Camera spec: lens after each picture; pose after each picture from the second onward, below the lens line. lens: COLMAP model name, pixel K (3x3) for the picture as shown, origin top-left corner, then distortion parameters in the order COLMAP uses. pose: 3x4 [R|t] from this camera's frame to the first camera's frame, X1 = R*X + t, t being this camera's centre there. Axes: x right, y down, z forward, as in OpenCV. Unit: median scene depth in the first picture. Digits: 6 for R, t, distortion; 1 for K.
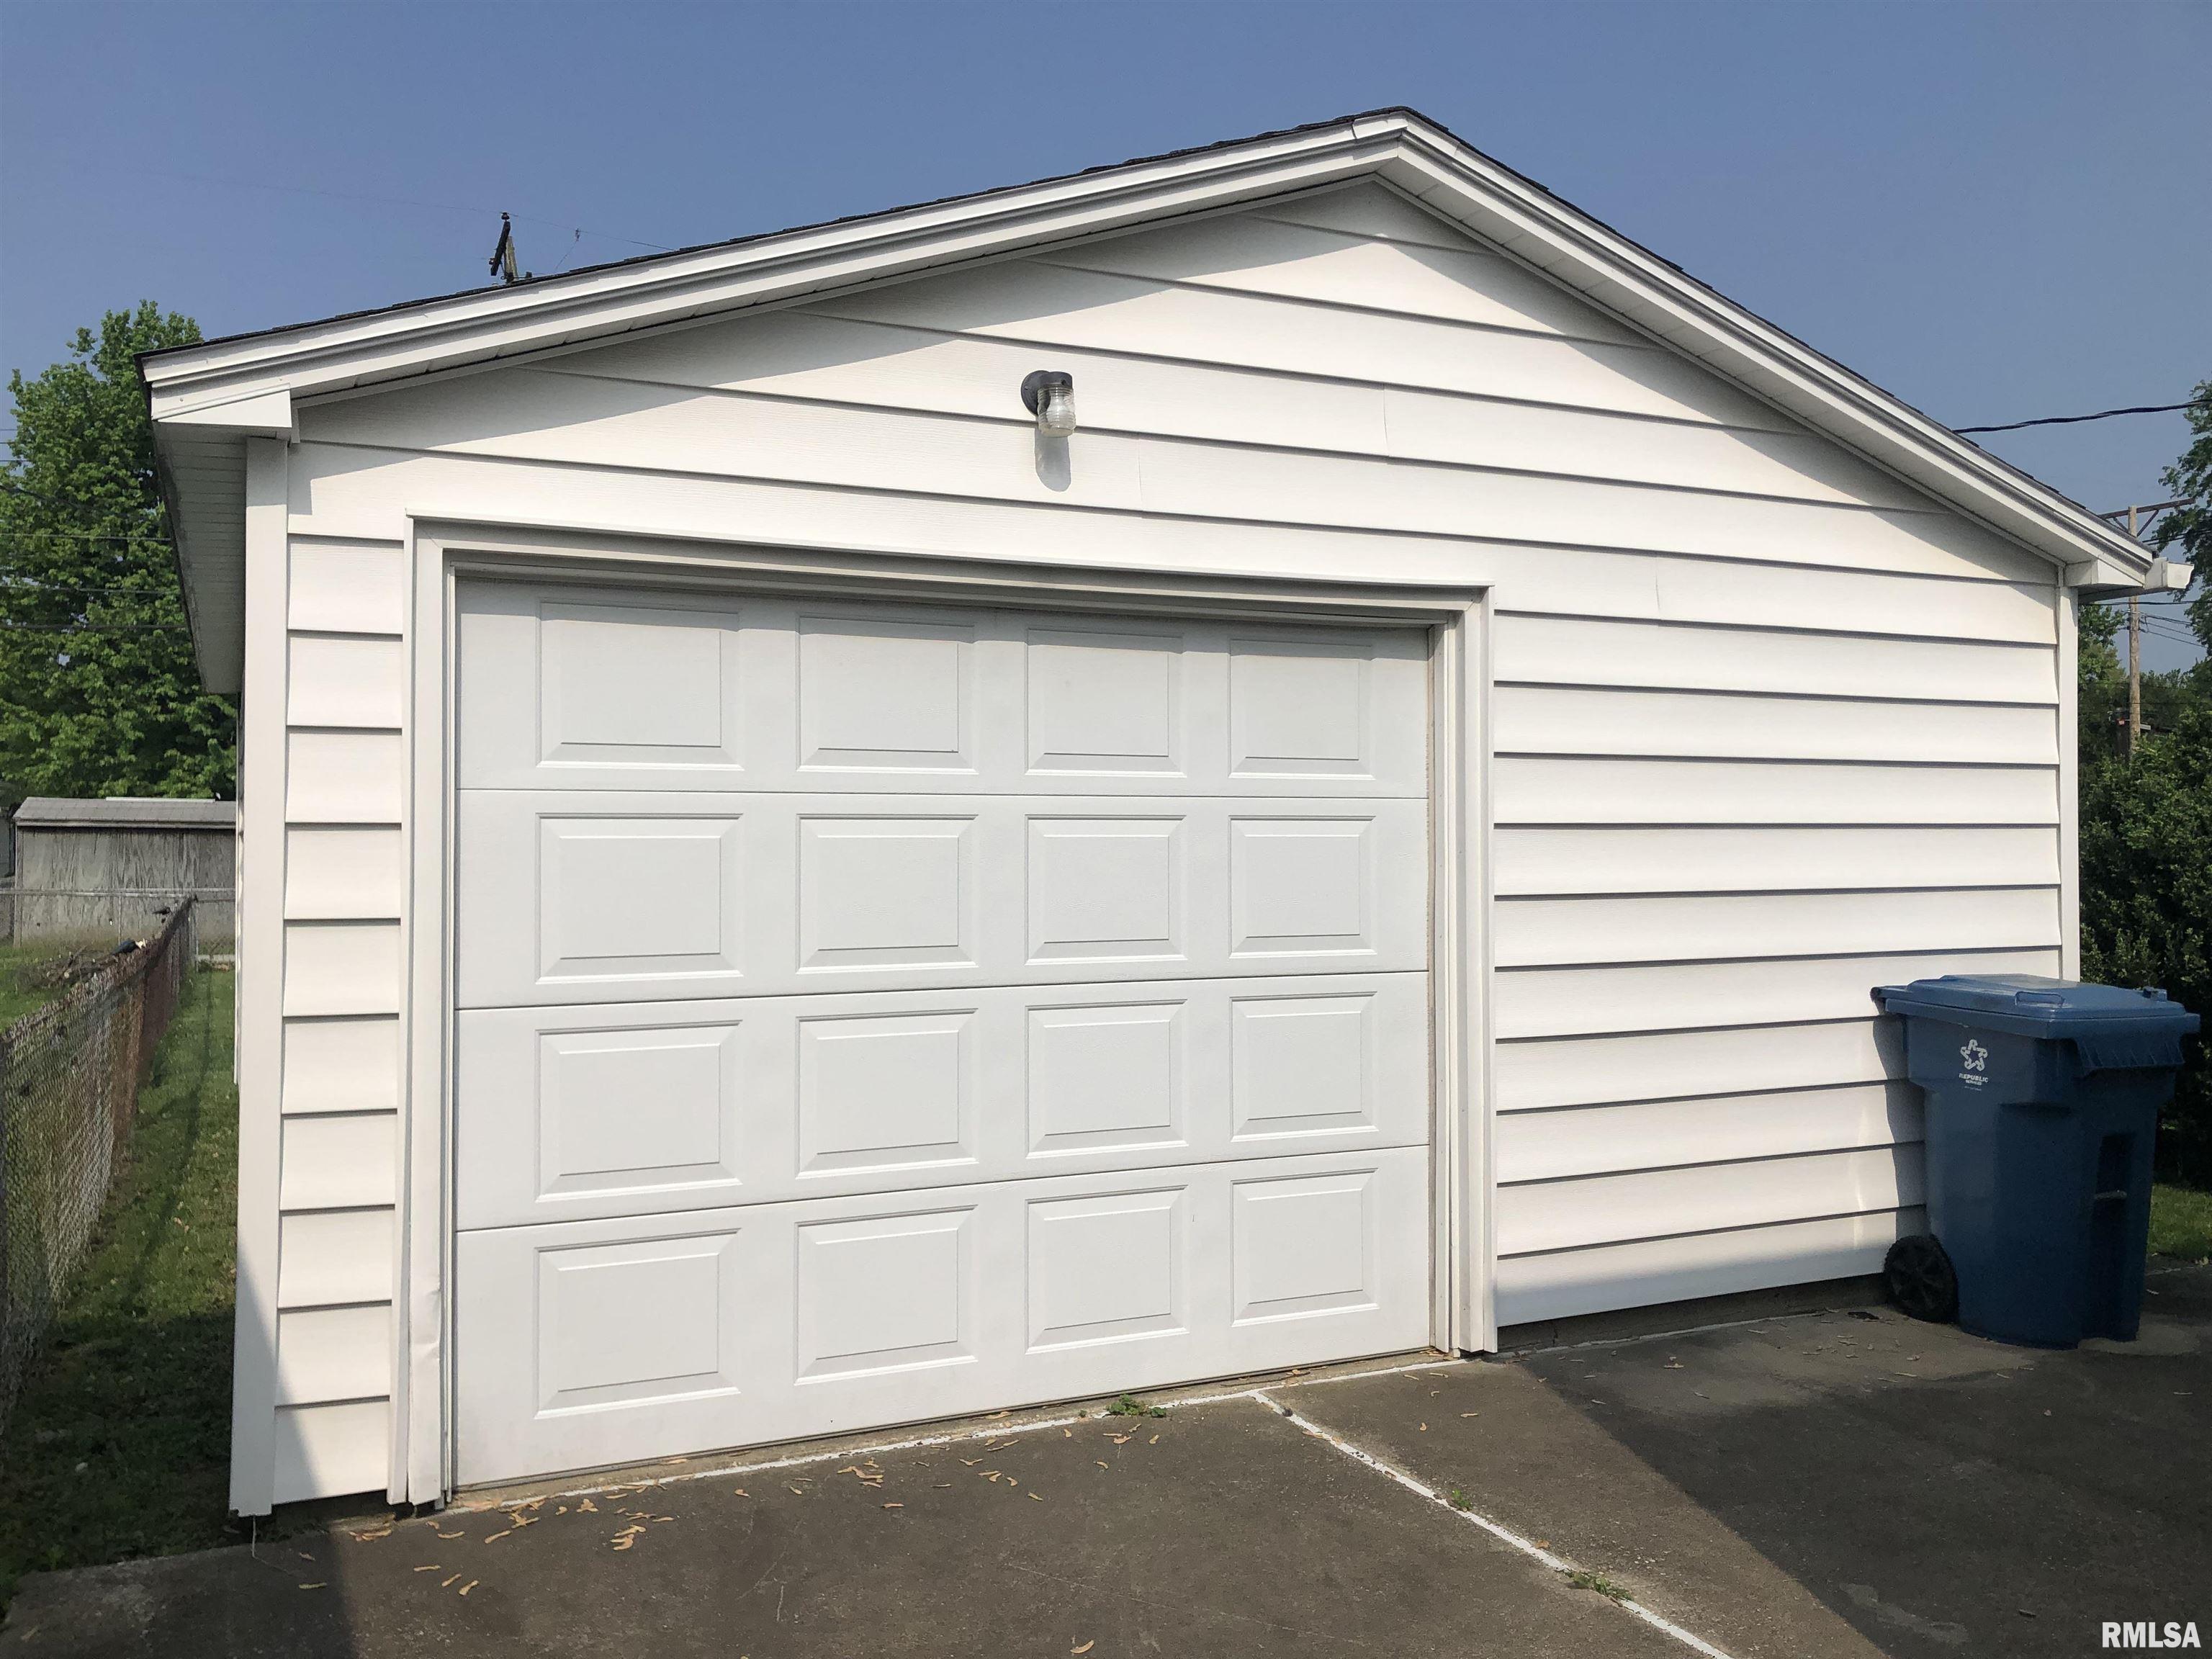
lens RADIAL K [[1823.7, 0, 1108.6], [0, 1823.7, 746.8], [0, 0, 1]] dist [0.036001, -0.001207]
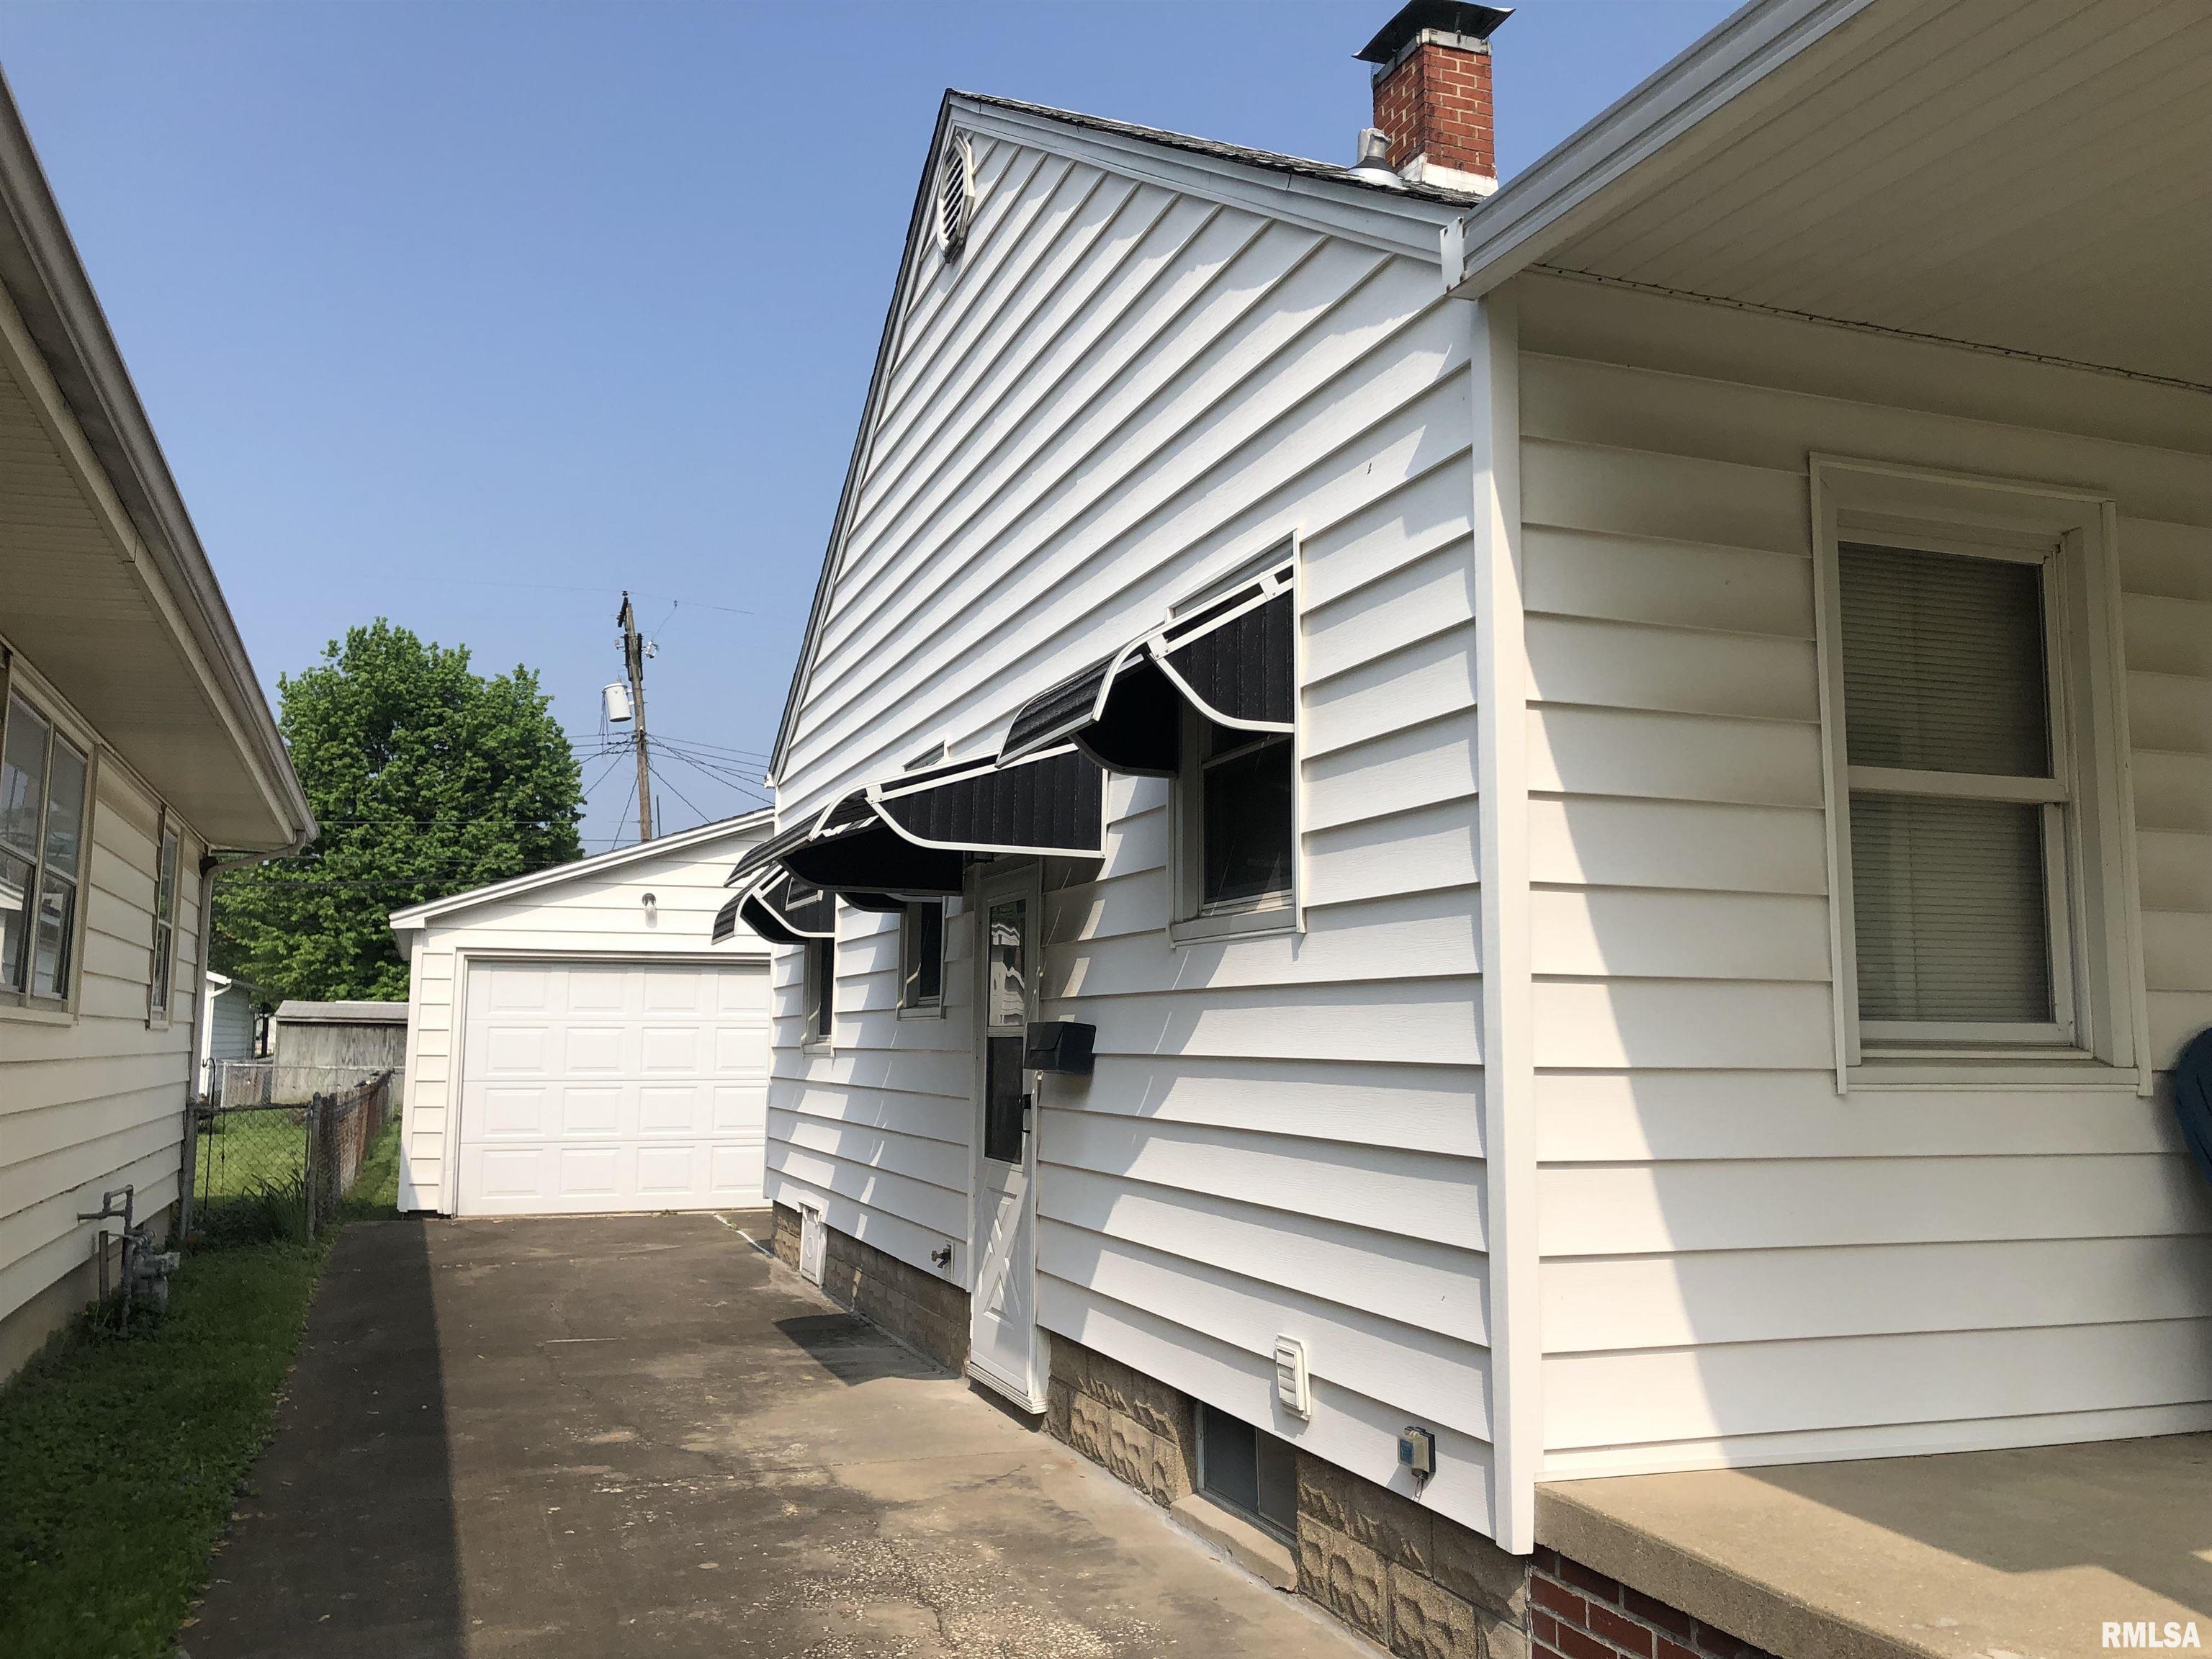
lens RADIAL K [[1828.2, 0, 1105.9], [0, 1828.2, 801.8], [0, 0, 1]] dist [0.066990, -0.077903]
pose [[0.995349, 0.005859, -0.096152, 0.126752], [-0.013688, 0.996623, -0.080968, -0.012869], [0.095353, 0.081907, 0.992068, -0.255710]]
